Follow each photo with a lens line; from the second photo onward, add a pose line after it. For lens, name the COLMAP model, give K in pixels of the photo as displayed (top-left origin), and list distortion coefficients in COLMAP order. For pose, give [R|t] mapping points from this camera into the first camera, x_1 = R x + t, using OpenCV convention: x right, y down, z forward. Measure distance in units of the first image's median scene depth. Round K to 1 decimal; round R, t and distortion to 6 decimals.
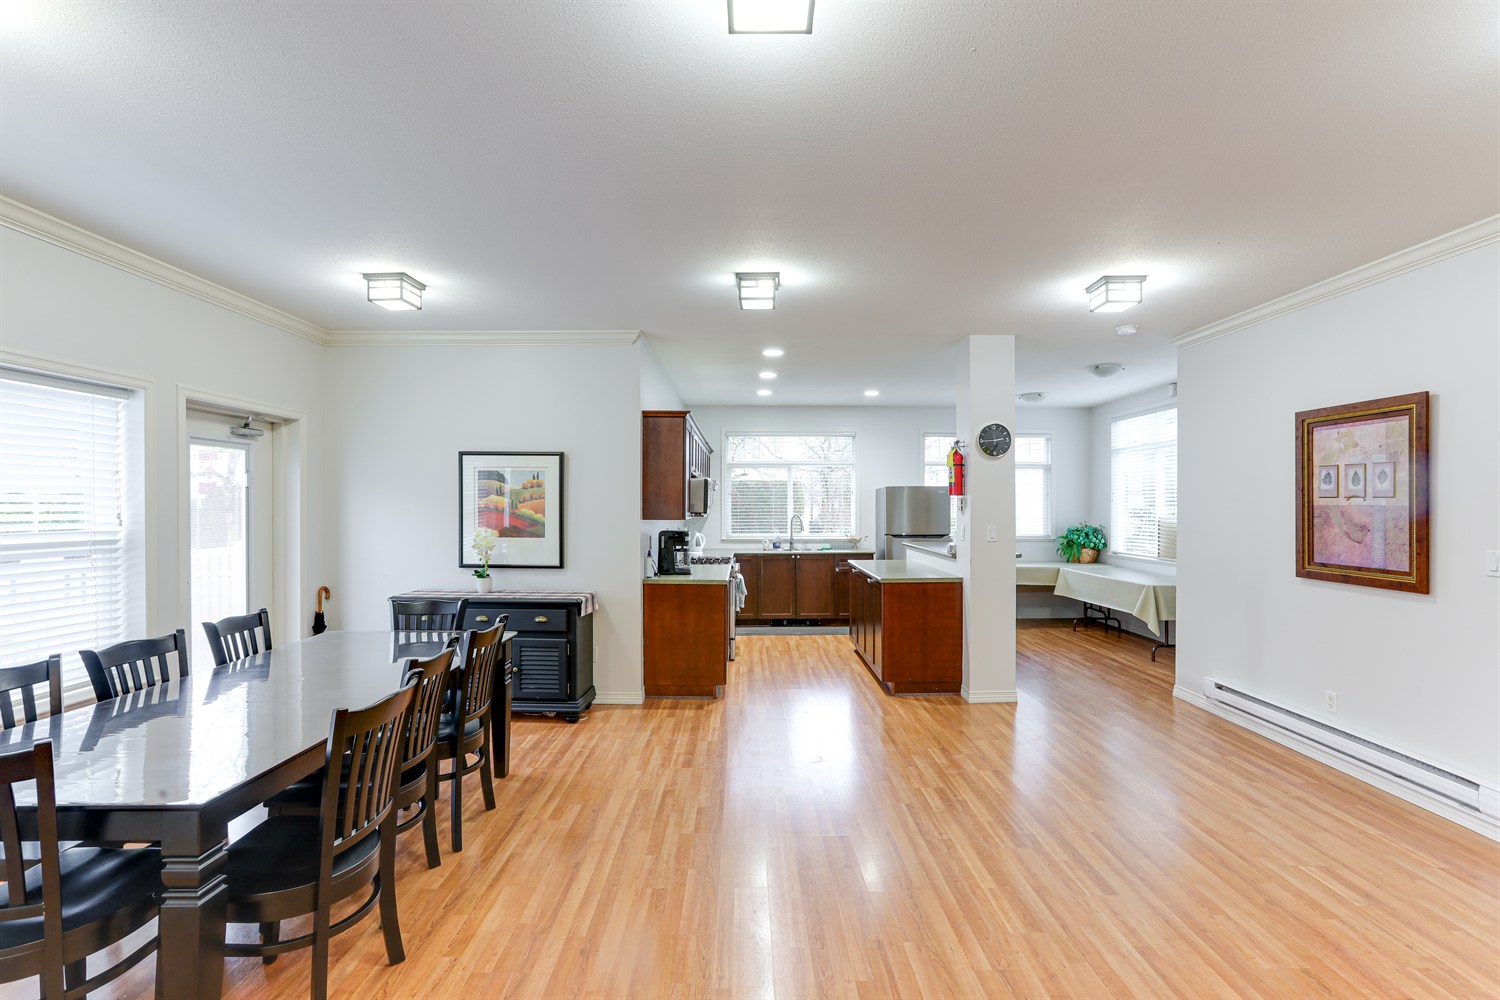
lens RADIAL K [[679.0, 0, 755.3], [0, 679.0, 507.0], [0, 0, 1]] dist [-0.018389, 0.000173]
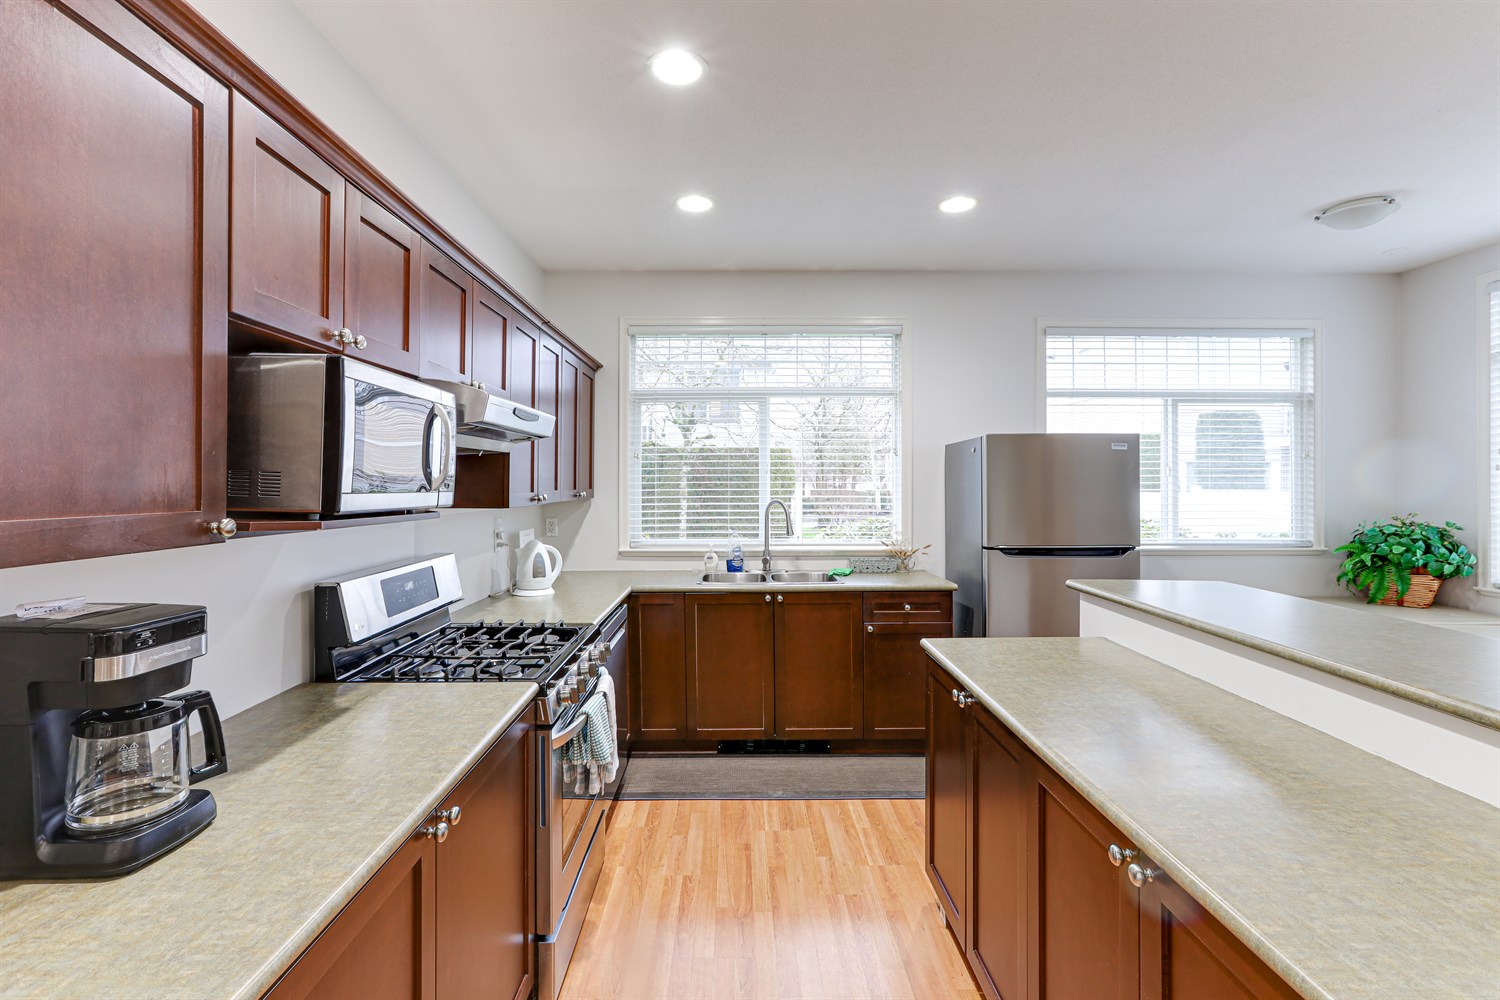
lens RADIAL K [[679.0, 0, 742.9], [0, 679.0, 487.5], [0, 0, 1]] dist [-0.018389, 0.000173]
pose [[0.999989, -0.000921, -0.004520, 0.039517], [0.000948, 0.999982, 0.005968, 0.000226], [0.004514, -0.005972, 0.999972, 0.536604]]
